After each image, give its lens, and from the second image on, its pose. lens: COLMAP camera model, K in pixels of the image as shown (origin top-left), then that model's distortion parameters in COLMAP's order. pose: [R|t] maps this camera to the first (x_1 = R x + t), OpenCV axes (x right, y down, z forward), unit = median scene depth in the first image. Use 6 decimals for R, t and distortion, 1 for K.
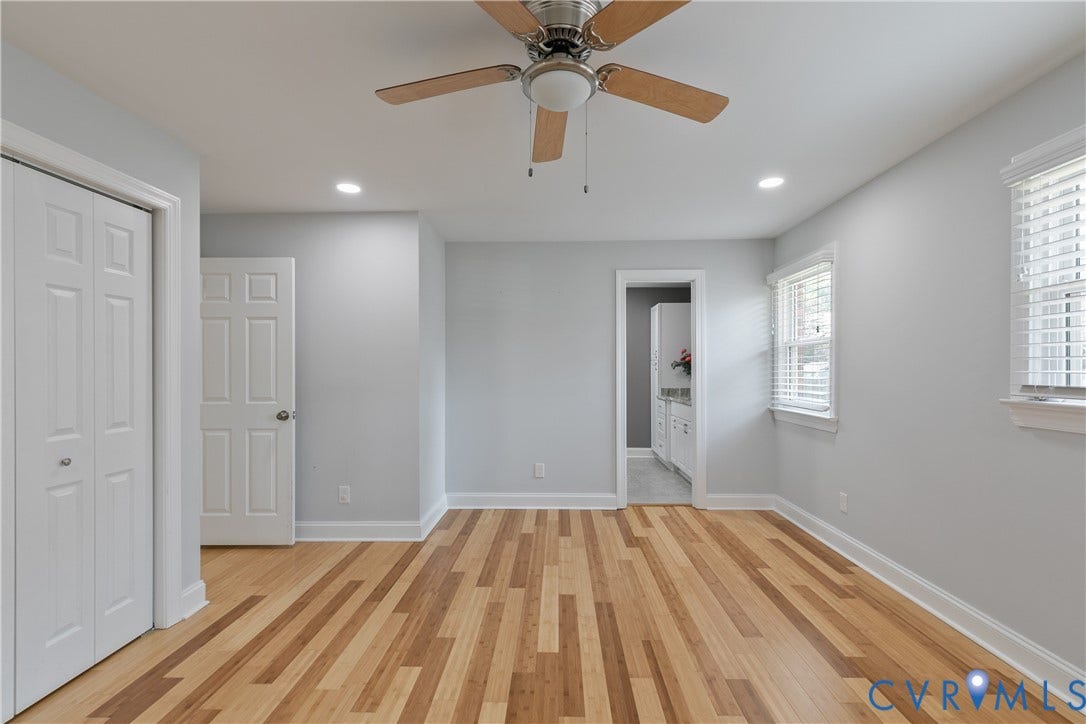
lens RADIAL K [[827.0, 0, 542.3], [0, 827.0, 381.6], [0, 0, 1]] dist [0.005583, 0.001156]
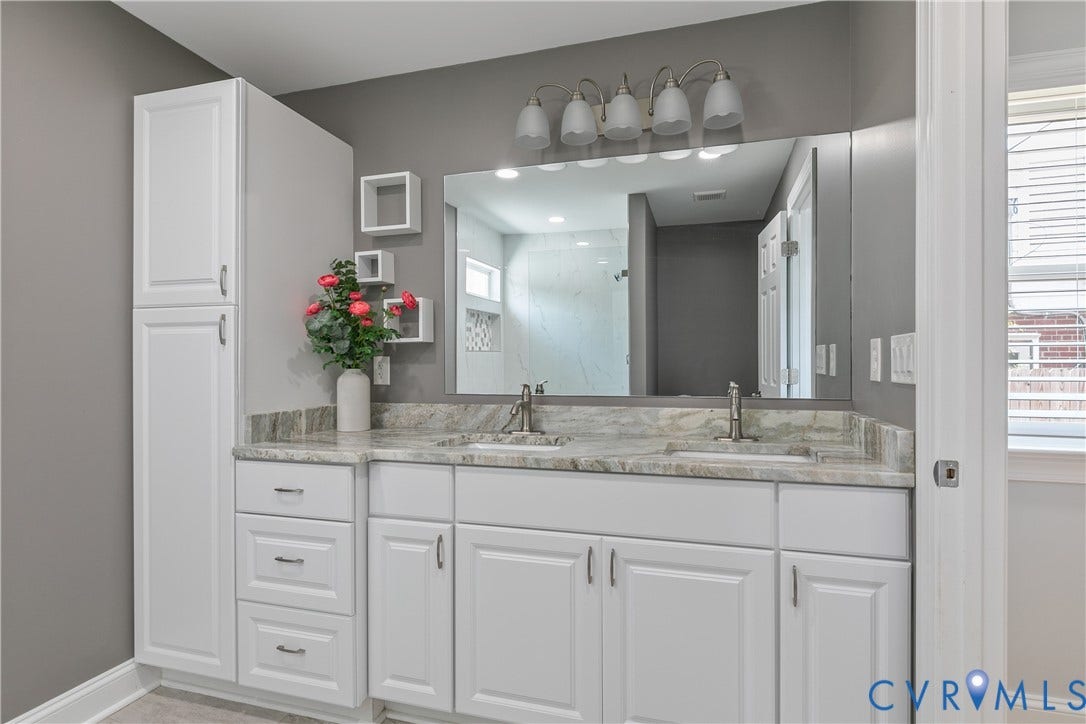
lens RADIAL K [[575.0, 0, 547.0], [0, 575.0, 364.9], [0, 0, 1]] dist [-0.000915, 0.000598]
pose [[0.238084, 0.007413, 0.971216, -0.007106], [0.007289, 0.999929, -0.009419, -0.004989], [-0.971217, 0.009321, 0.238014, 0.868984]]
